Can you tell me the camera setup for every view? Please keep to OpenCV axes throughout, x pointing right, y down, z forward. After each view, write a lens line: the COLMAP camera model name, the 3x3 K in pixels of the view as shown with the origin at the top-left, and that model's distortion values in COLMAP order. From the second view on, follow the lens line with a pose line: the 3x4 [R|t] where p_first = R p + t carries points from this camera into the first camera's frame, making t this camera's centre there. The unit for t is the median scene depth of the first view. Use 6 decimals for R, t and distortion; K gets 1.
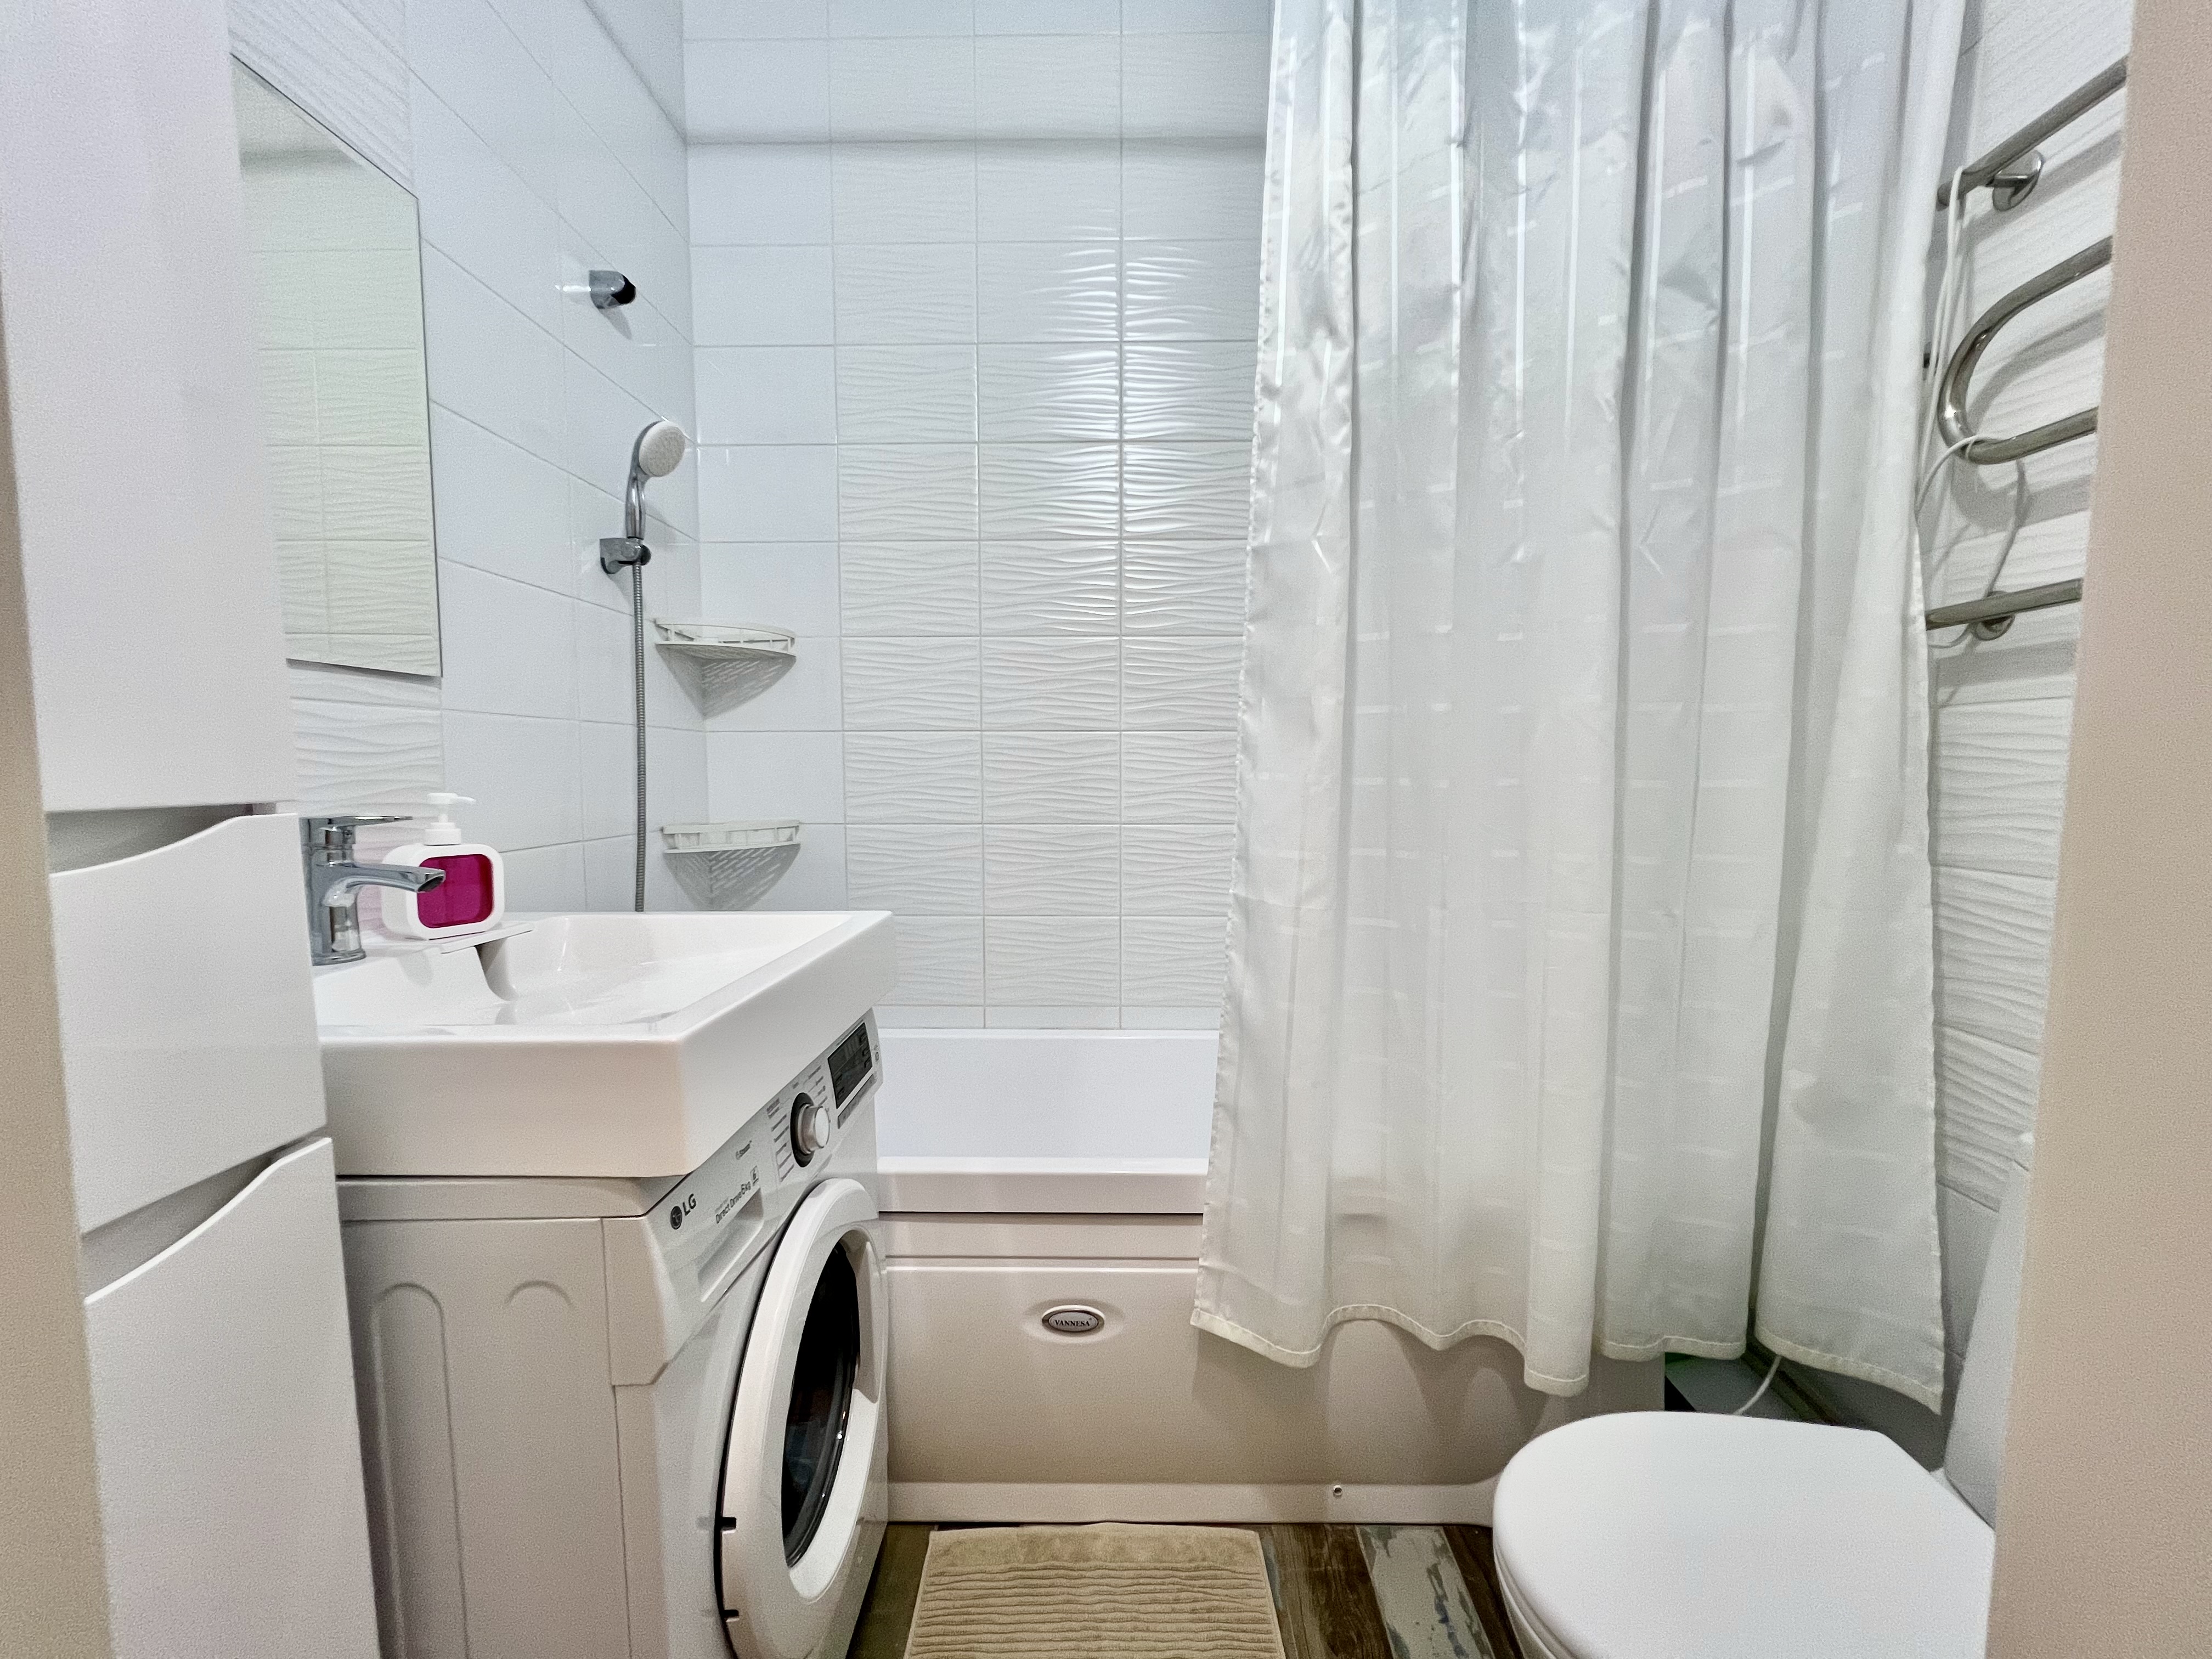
lens RADIAL K [[904.4, 0, 1119.8], [0, 904.4, 839.4], [0, 0, 1]] dist [-0.000123, 0.000735]
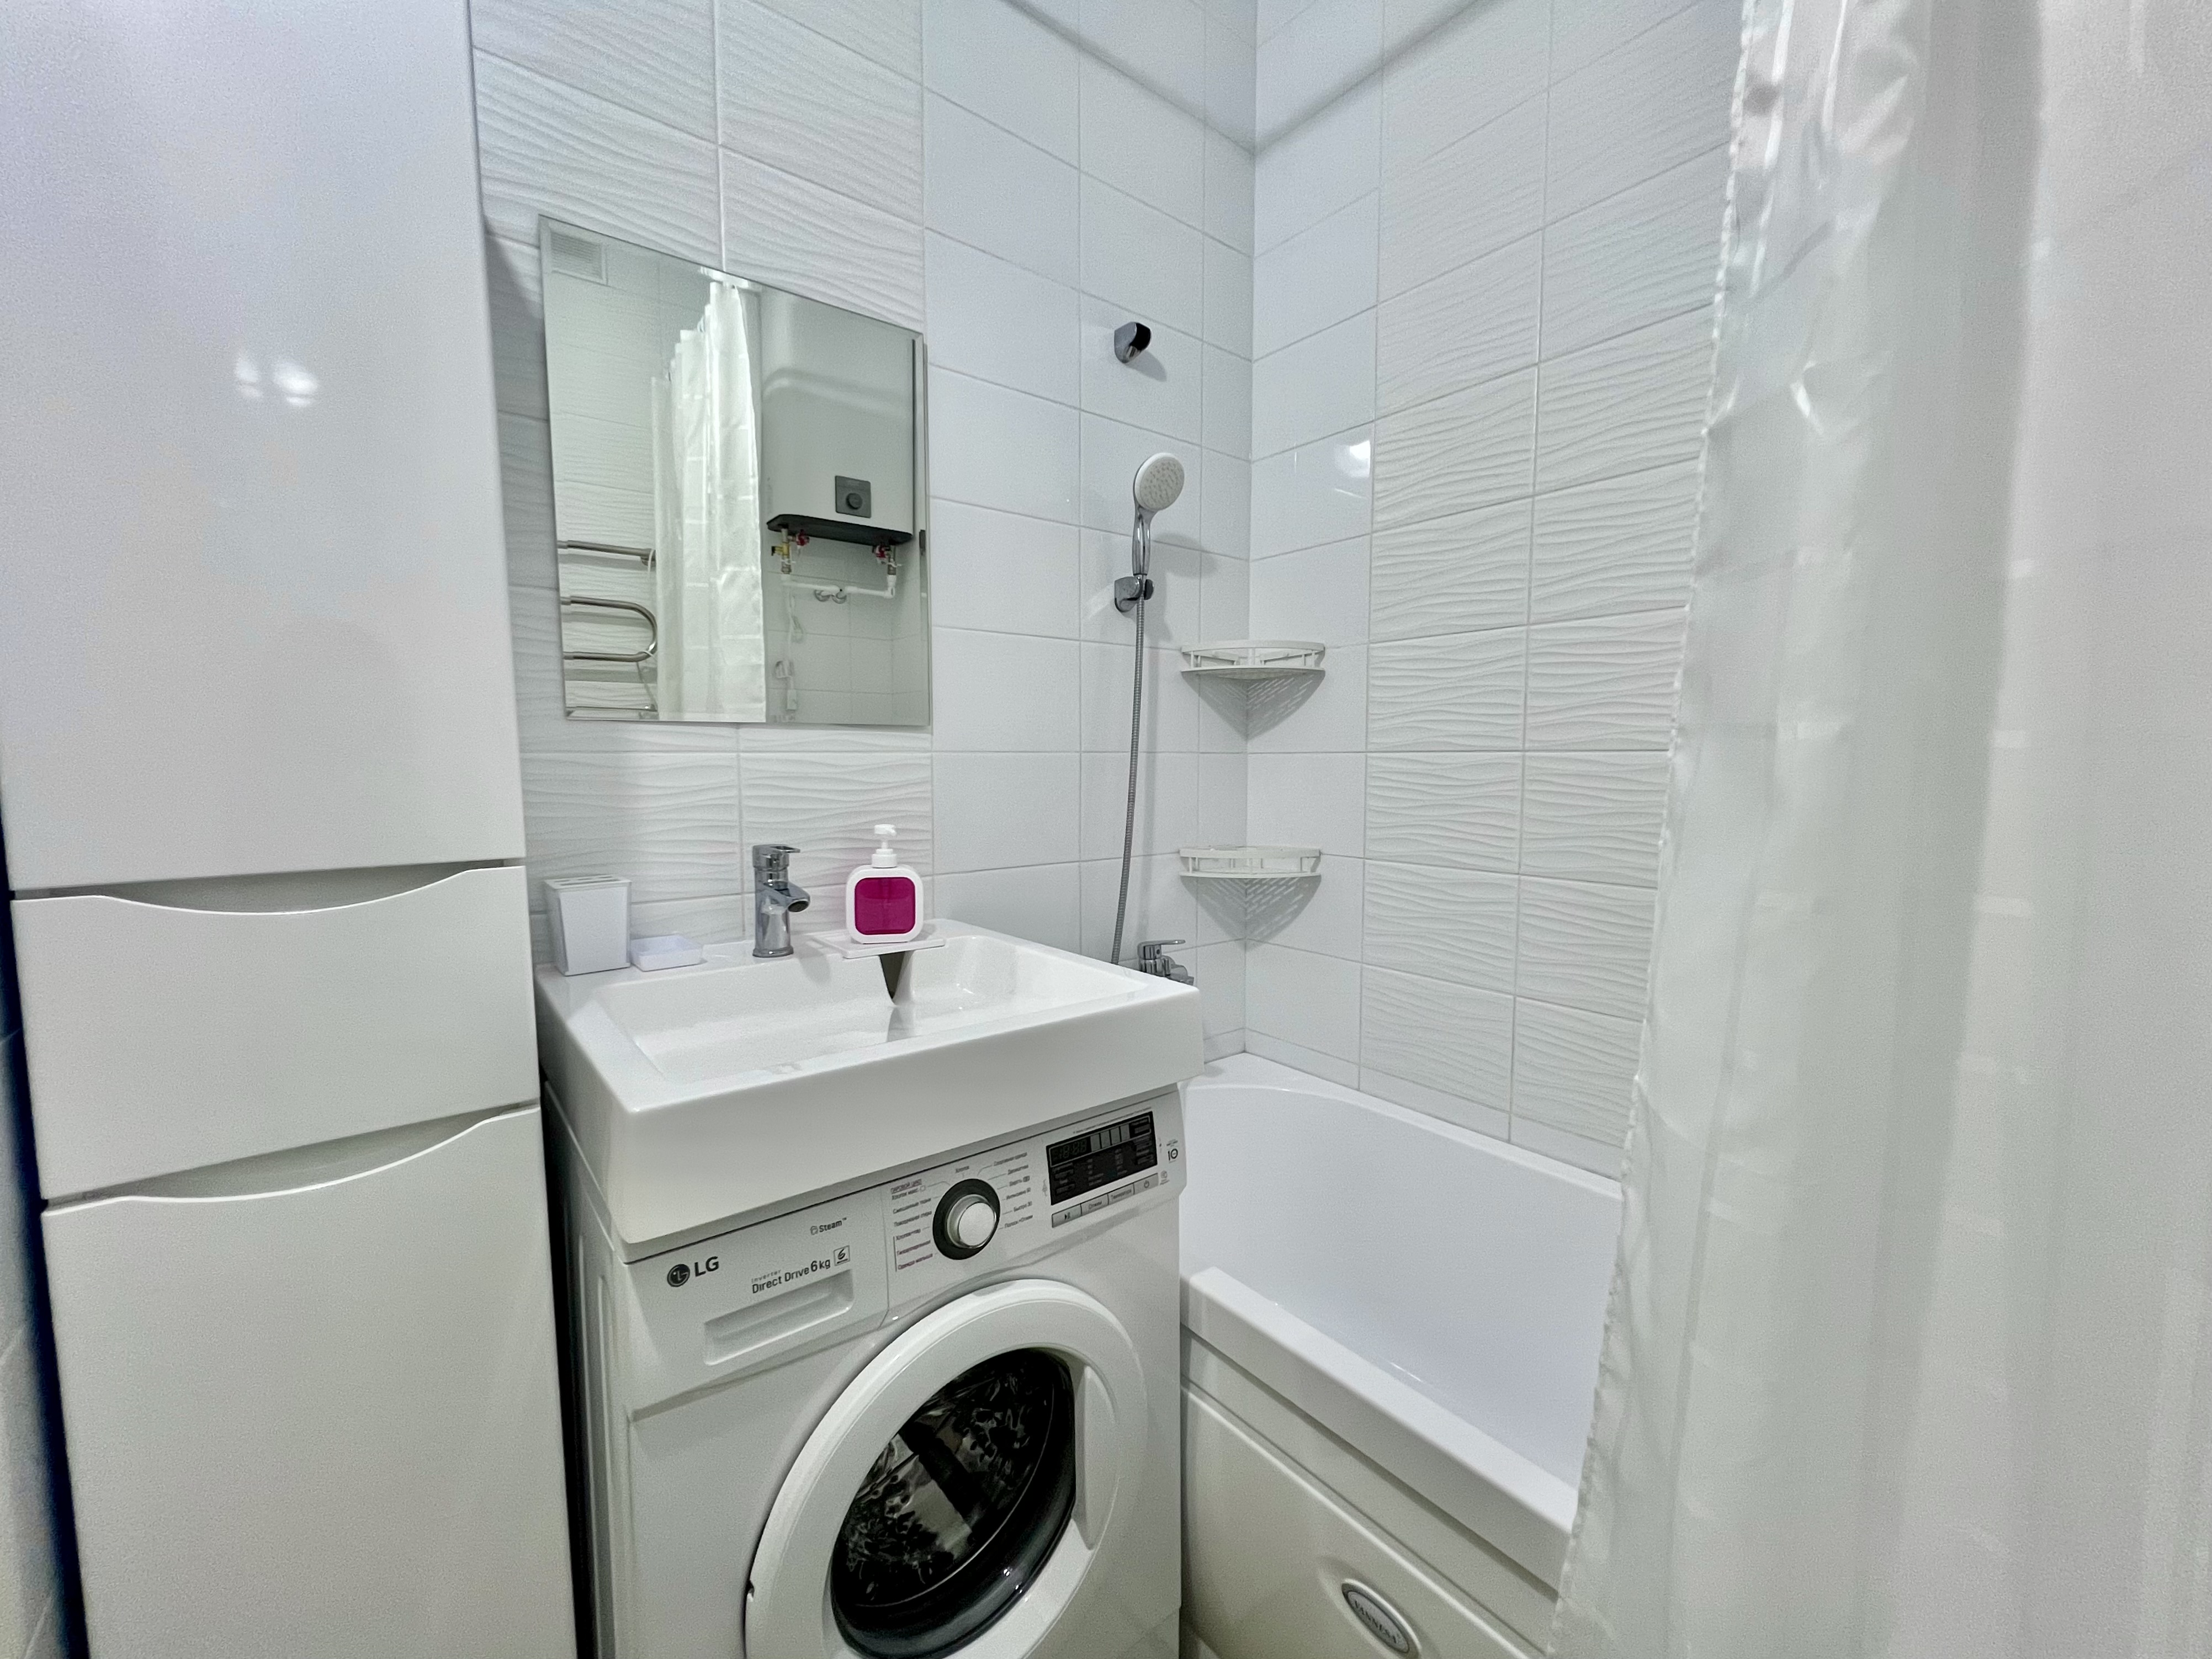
lens RADIAL K [[904.3, 0, 1105.7], [0, 904.3, 836.0], [0, 0, 1]] dist [-0.000123, 0.000735]
pose [[0.627714, 0.068287, -0.775443, 0.268651], [-0.062347, 0.997355, 0.037359, -0.070662], [0.775943, 0.024896, 0.630311, 0.324722]]
